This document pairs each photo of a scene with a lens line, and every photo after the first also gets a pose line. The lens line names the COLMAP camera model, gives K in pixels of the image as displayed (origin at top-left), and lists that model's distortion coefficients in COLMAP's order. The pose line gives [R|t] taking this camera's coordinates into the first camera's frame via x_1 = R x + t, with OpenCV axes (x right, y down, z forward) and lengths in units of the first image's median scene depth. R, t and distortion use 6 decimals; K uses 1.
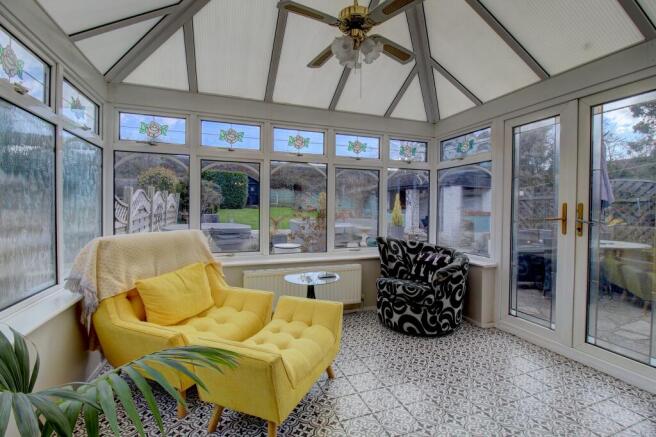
lens RADIAL K [[307.2, 0, 328.2], [0, 307.2, 214.3], [0, 0, 1]] dist [-0.004053, -0.000172]
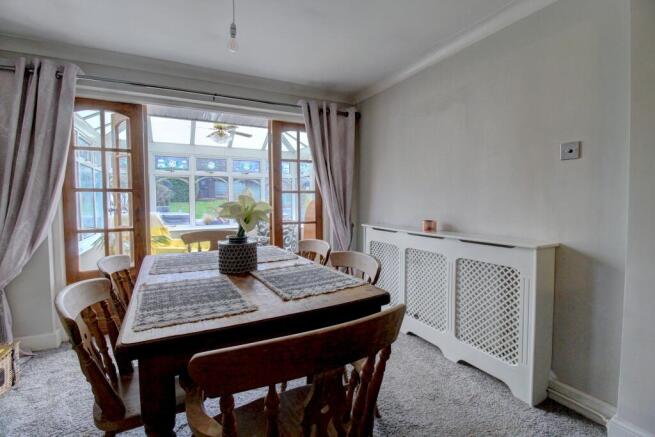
lens RADIAL K [[306.8, 0, 328.4], [0, 306.8, 217.9], [0, 0, 1]] dist [-0.004053, -0.000172]
pose [[0.991487, -0.021758, 0.128372, 0.173903], [0.016657, 0.999033, 0.040678, 0.009073], [-0.129133, -0.038193, 0.990892, -0.449802]]
